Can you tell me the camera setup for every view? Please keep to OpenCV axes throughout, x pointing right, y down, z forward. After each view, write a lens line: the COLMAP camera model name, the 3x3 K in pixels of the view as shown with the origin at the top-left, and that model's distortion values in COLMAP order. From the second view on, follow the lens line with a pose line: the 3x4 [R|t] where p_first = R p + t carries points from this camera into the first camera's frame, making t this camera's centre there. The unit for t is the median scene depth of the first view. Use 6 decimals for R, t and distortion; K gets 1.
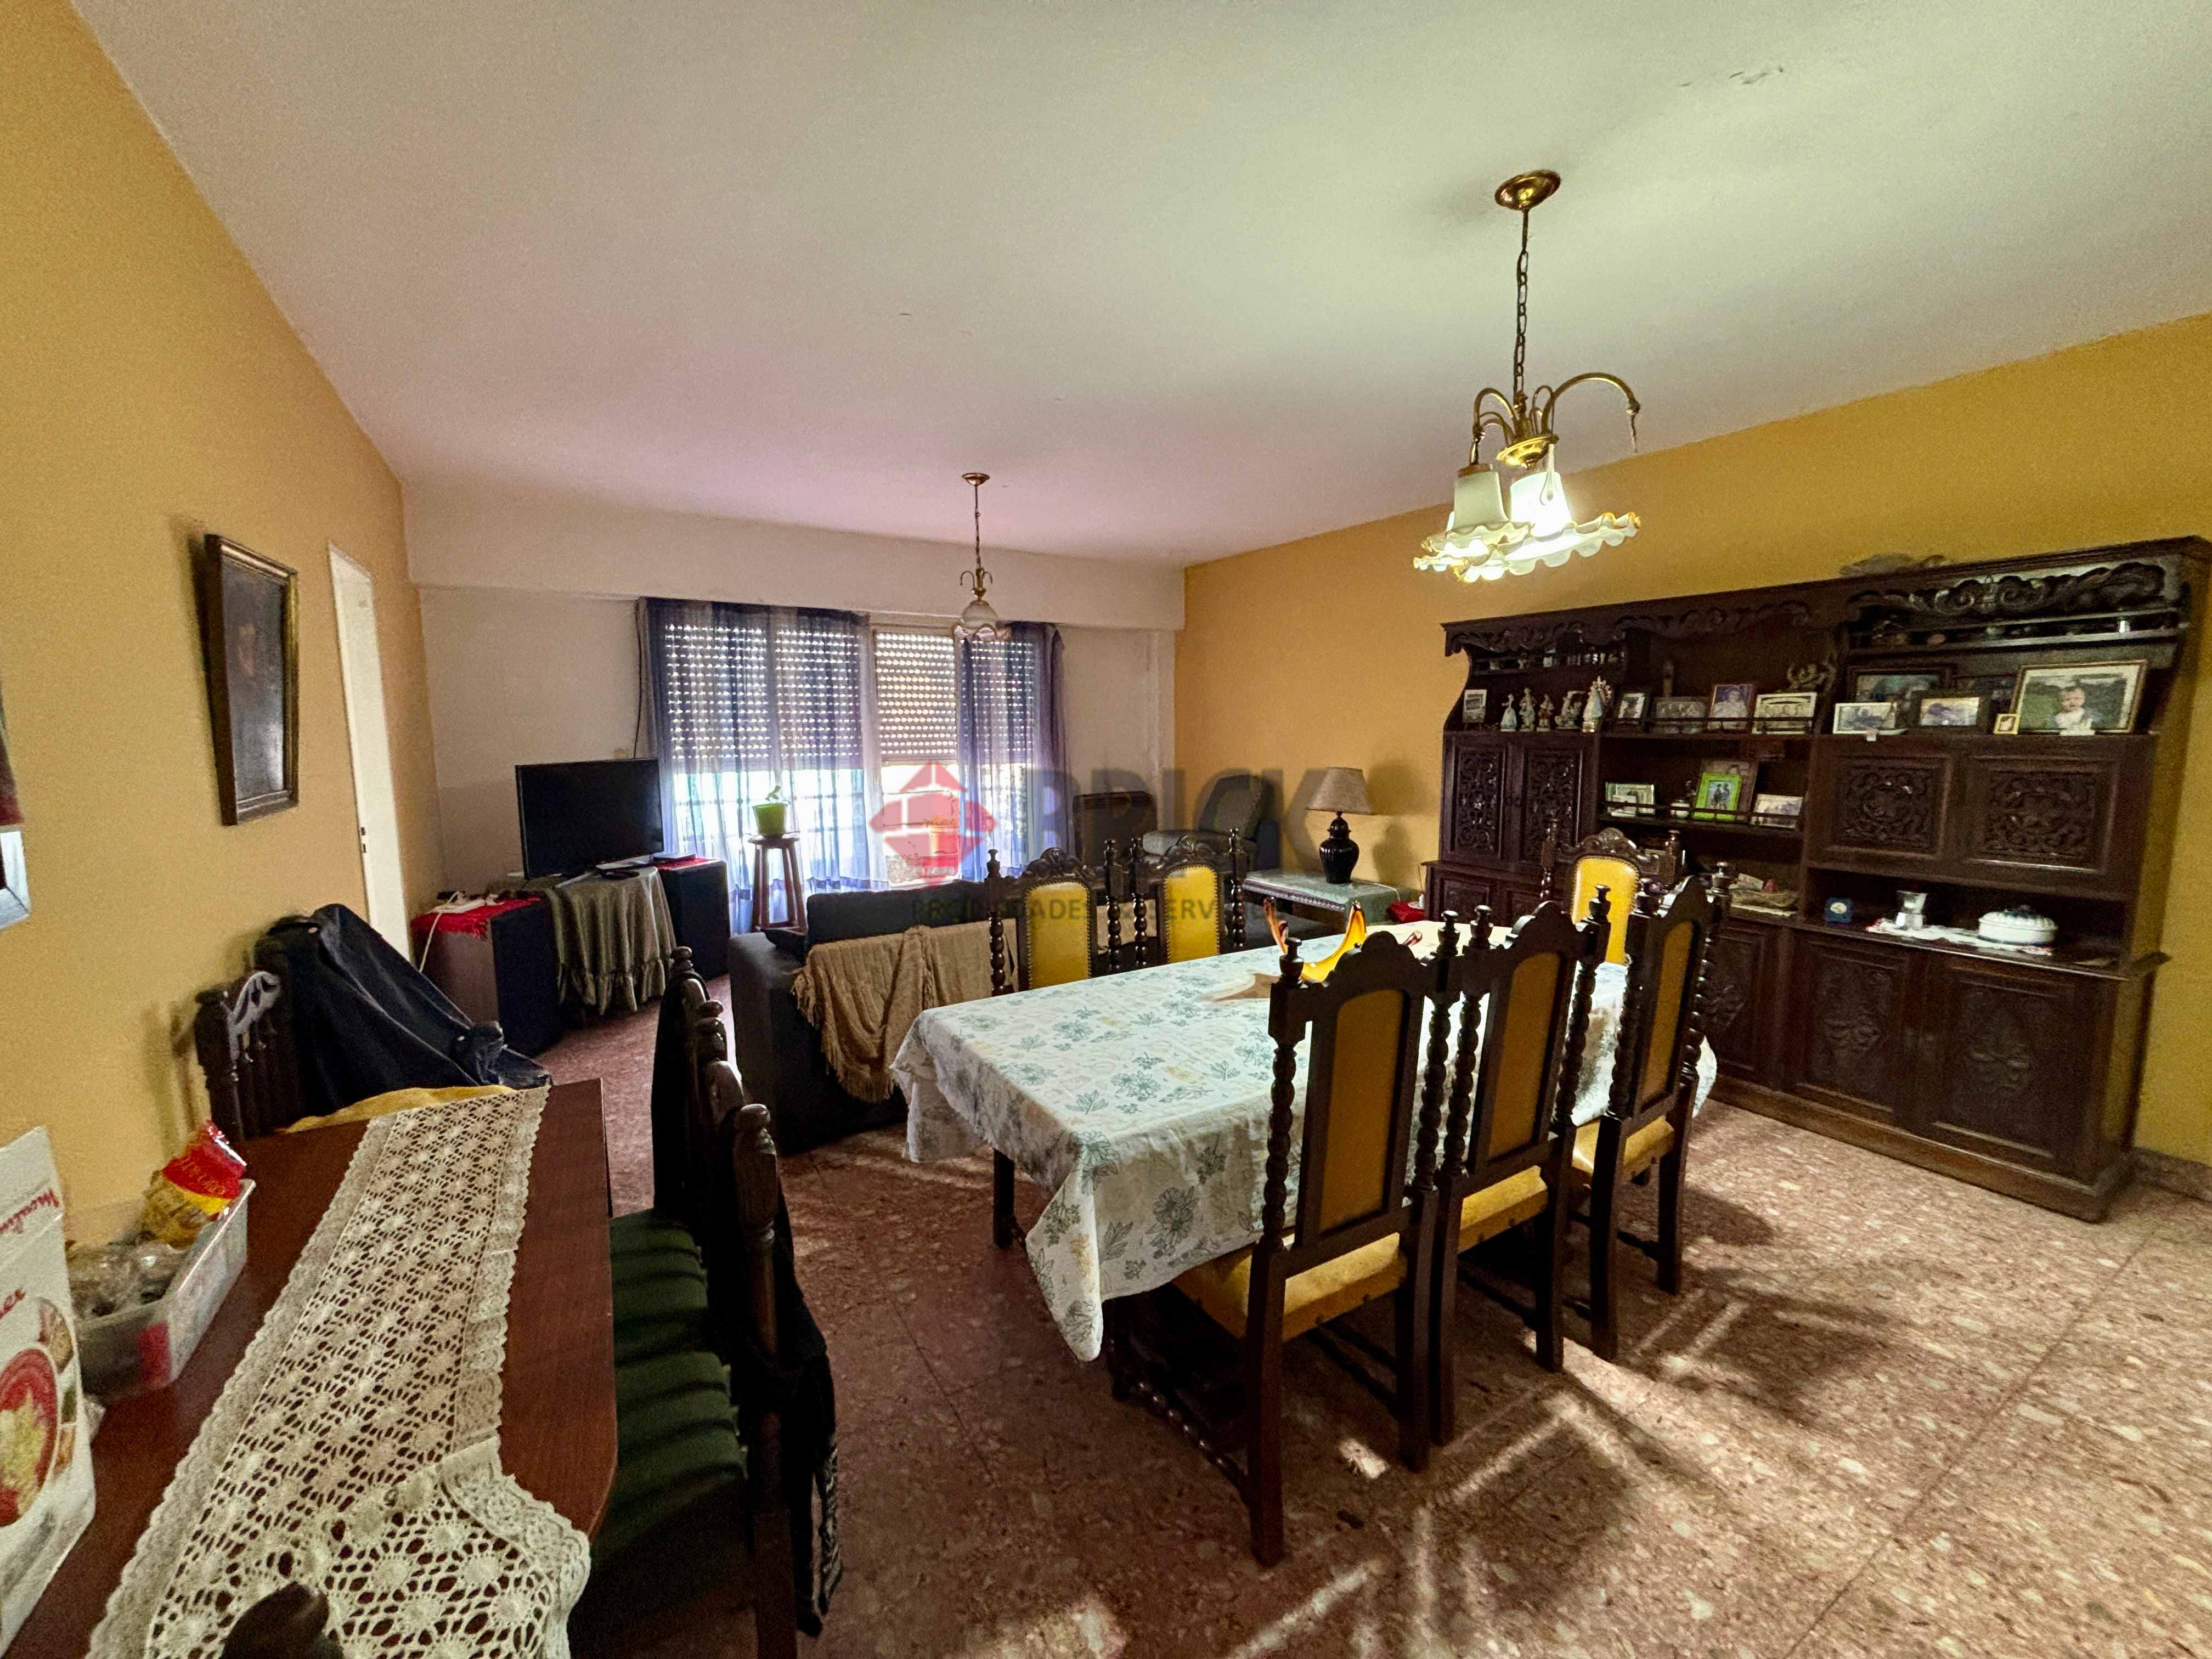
lens RADIAL K [[887.1, 0, 1103.0], [0, 887.1, 827.8], [0, 0, 1]] dist [-0.006391, 0.002159]
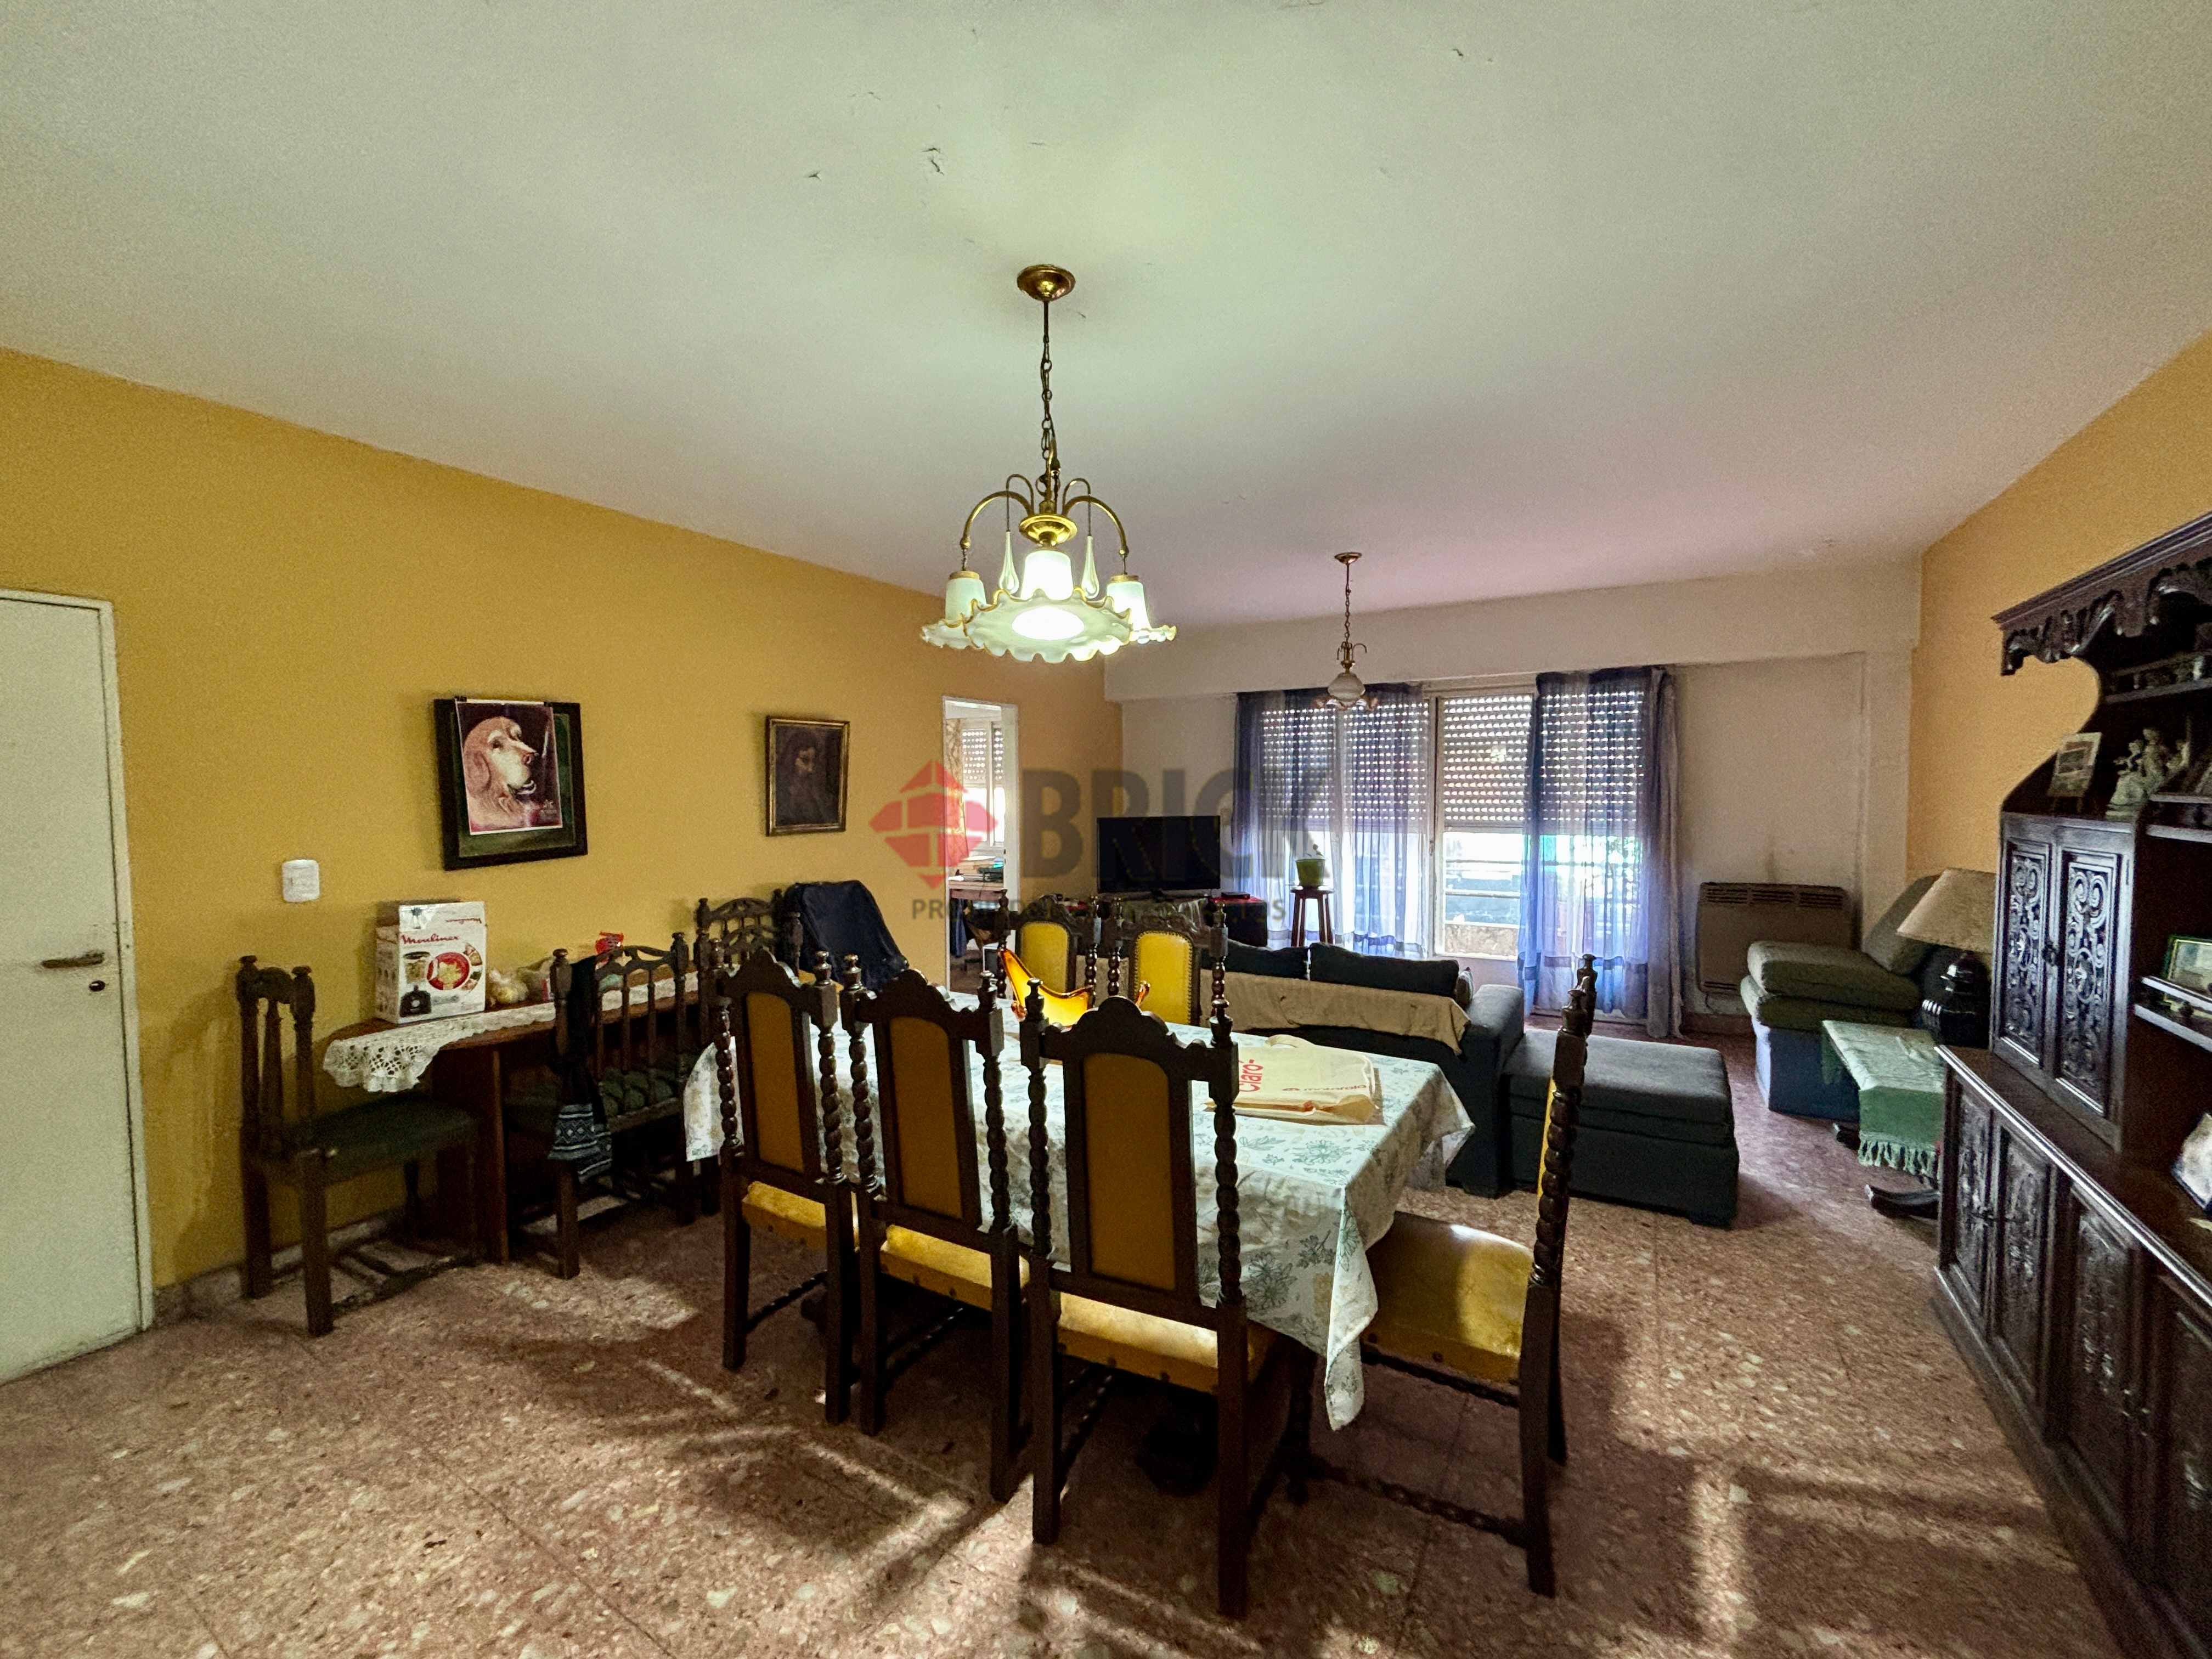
lens RADIAL K [[887.1, 0, 1094.9], [0, 887.1, 827.5], [0, 0, 1]] dist [-0.006391, 0.002159]
pose [[0.463791, 0.040559, -0.885016, 0.626938], [-0.099352, 0.995031, -0.006465, -0.041640], [0.880356, 0.090927, 0.465516, 0.275897]]
